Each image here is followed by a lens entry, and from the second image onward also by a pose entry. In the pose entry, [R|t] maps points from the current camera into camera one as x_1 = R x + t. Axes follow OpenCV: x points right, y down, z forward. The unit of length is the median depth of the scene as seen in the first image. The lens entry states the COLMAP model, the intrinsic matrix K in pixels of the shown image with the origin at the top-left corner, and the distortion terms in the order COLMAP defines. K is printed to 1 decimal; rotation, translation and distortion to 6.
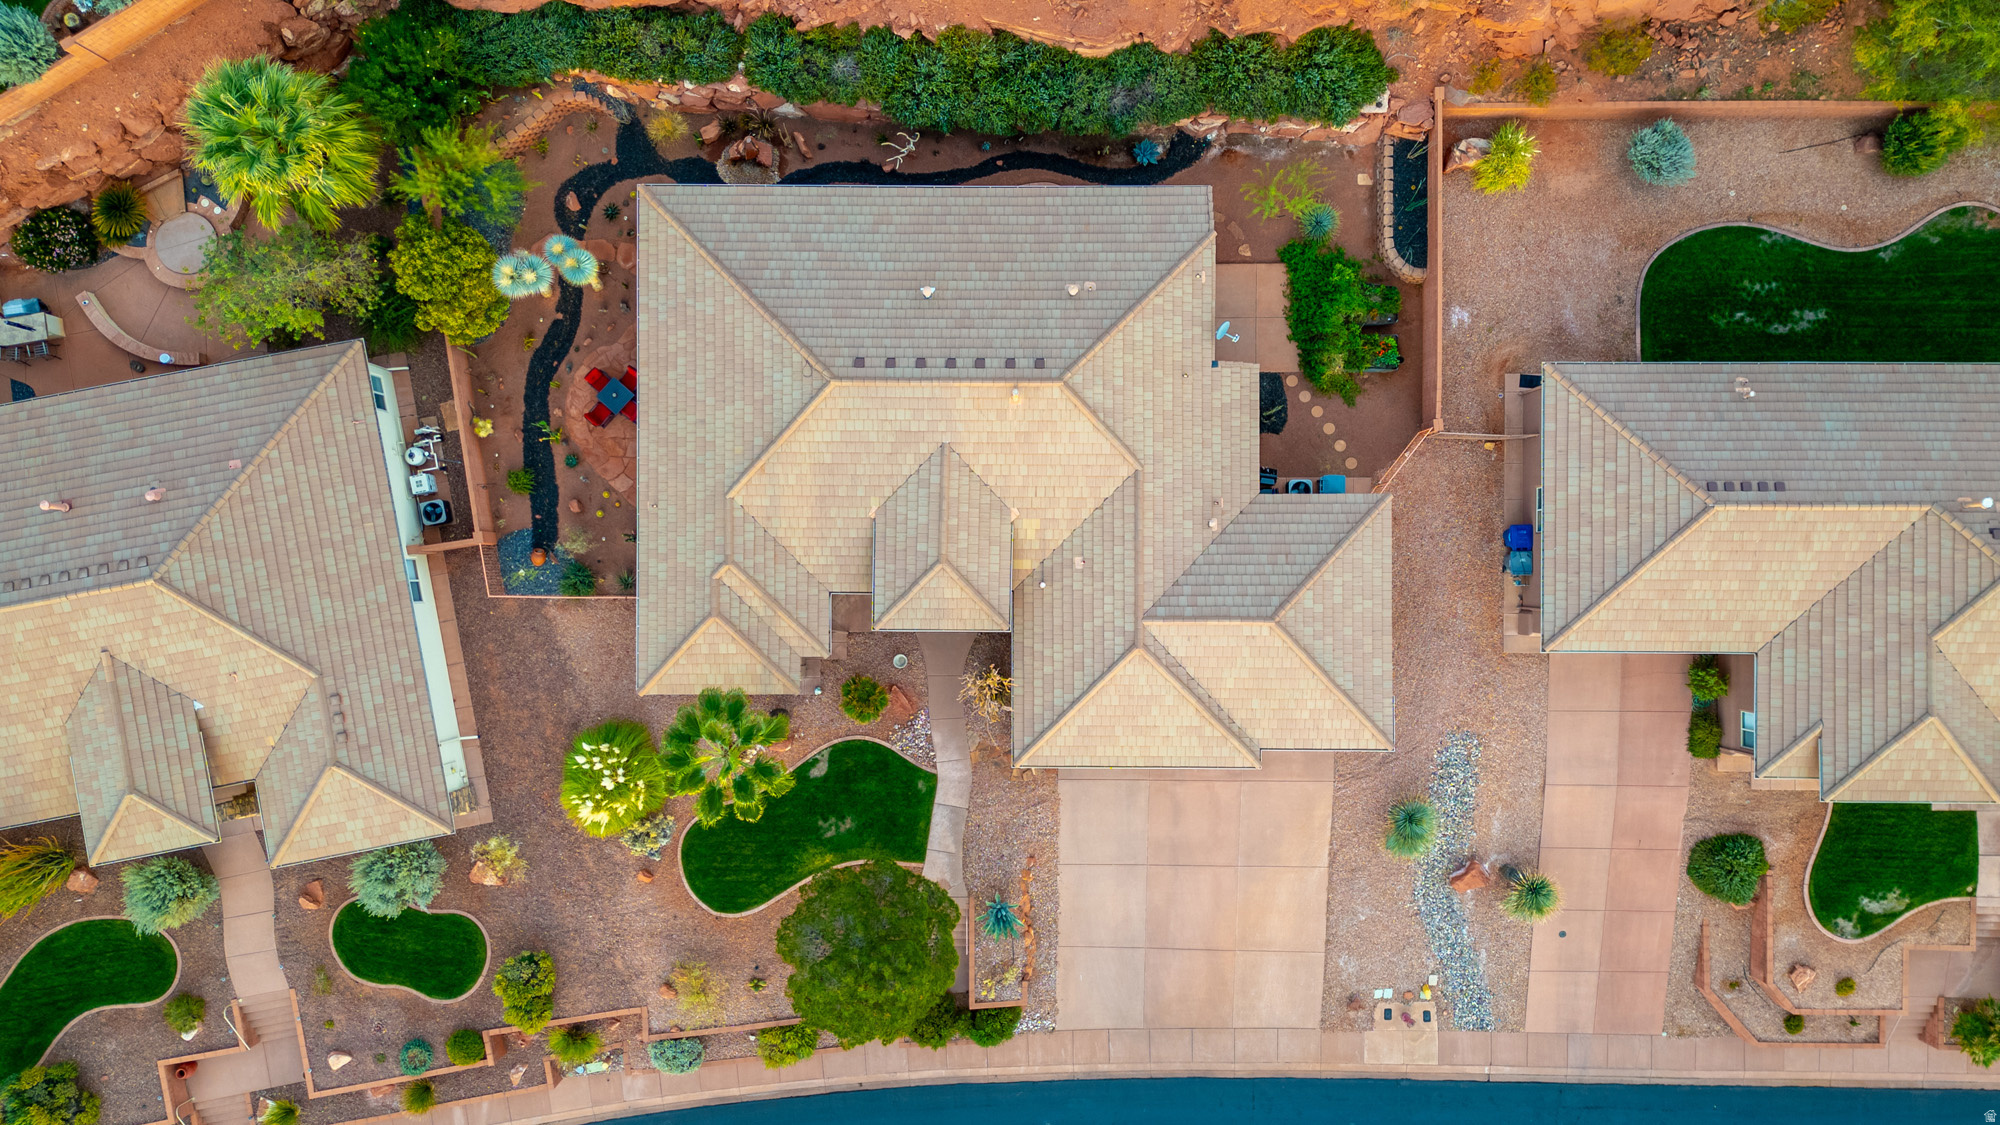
lens RADIAL K [[1408.9, 0, 1000.0], [0, 1408.9, 562.5], [0, 0, 1]] dist [0.060262, -0.052446]
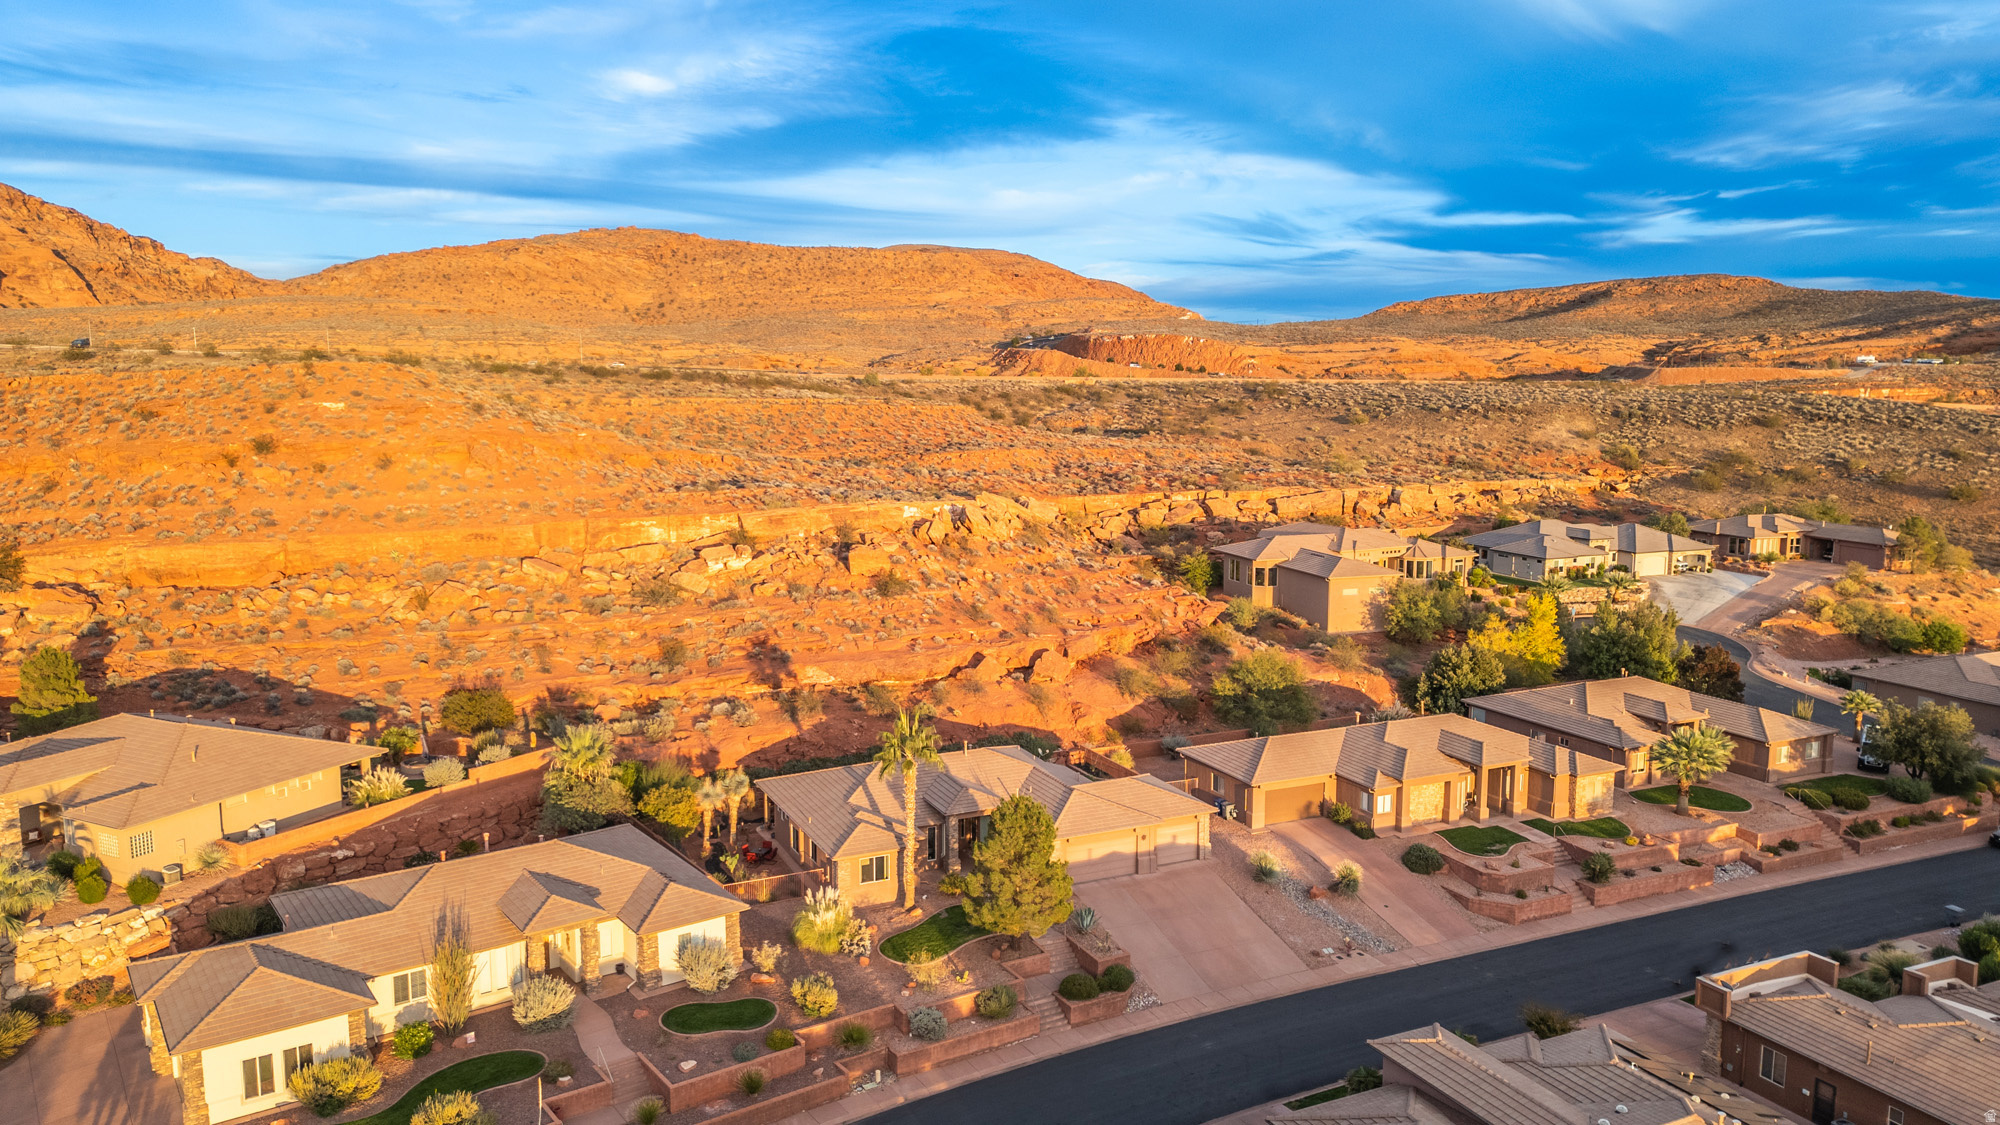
lens RADIAL K [[1408.9, 0, 1000.0], [0, 1408.9, 562.5], [0, 0, 1]] dist [0.060262, -0.052446]
pose [[0.904571, -0.052895, 0.423029, -0.725643], [0.426263, 0.128950, -0.895361, 1.555142], [-0.007190, 0.990239, 0.139191, 0.373750]]
